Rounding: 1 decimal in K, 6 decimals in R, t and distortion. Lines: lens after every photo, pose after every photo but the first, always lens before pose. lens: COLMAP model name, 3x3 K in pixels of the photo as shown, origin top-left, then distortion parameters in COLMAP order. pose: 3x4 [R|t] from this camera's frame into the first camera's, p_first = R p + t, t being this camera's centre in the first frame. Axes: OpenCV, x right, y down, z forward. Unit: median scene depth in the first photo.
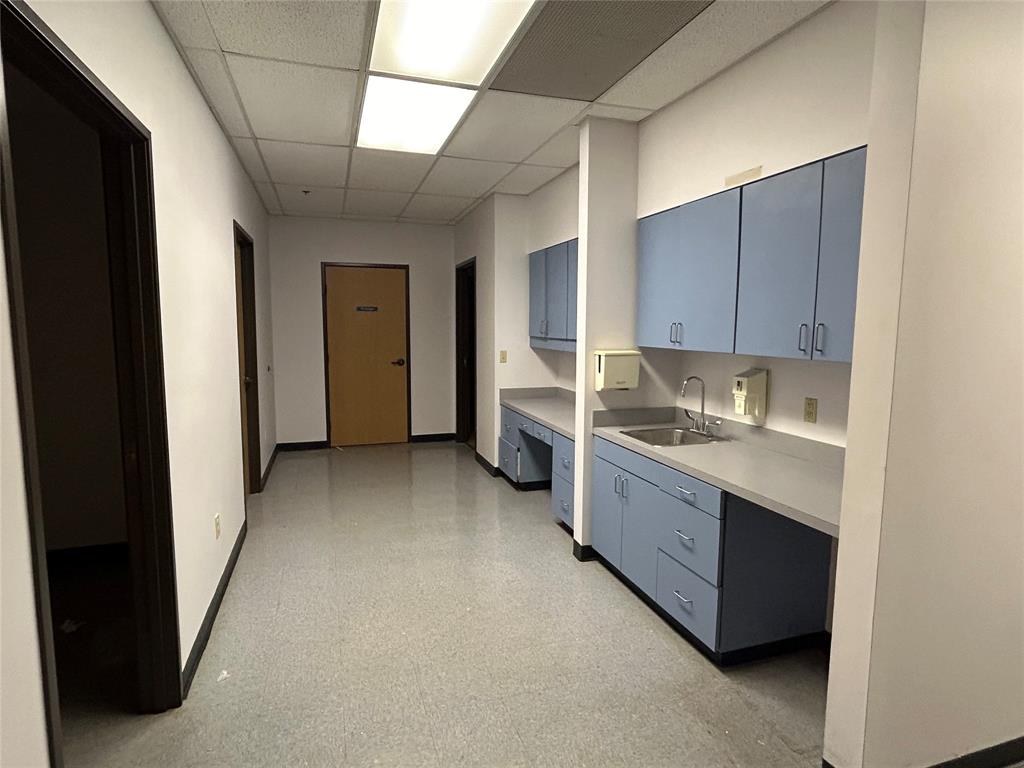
lens RADIAL K [[557.5, 0, 512.0], [0, 557.5, 384.0], [0, 0, 1]] dist [-0.021352, -0.000209]
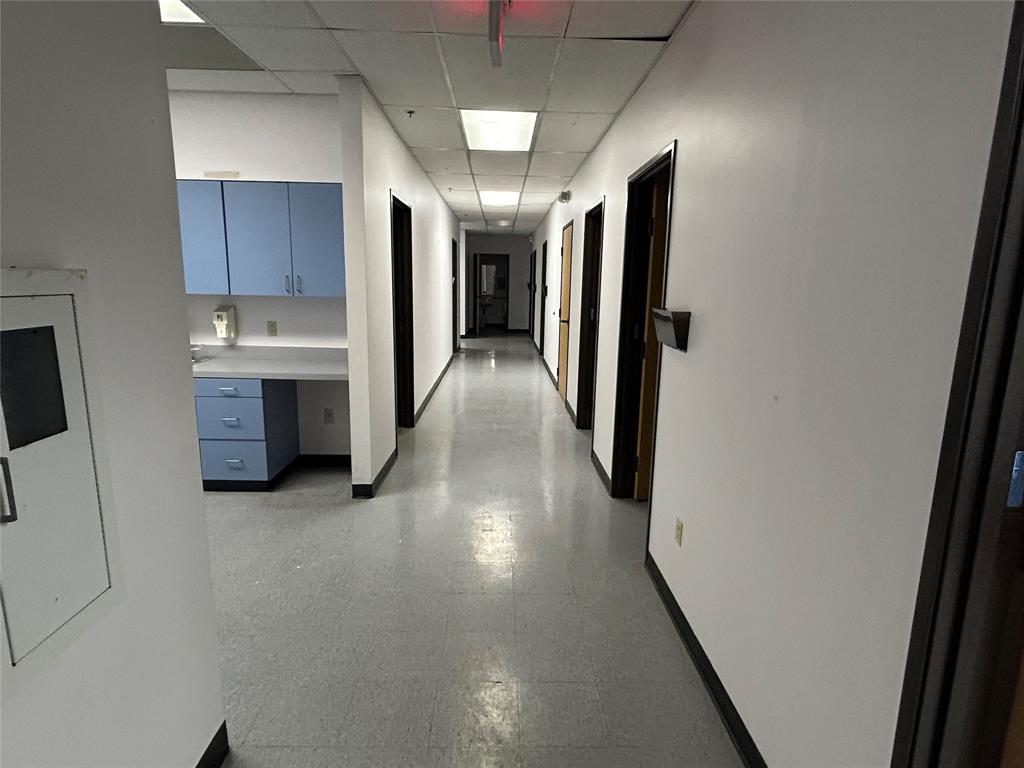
lens RADIAL K [[557.5, 0, 512.0], [0, 557.5, 384.0], [0, 0, 1]] dist [-0.021352, -0.000209]
pose [[0.297471, -0.173675, 0.938801, -0.799825], [0.082404, 0.984316, 0.155985, 0.010905], [-0.951168, 0.030960, 0.307117, -0.168030]]
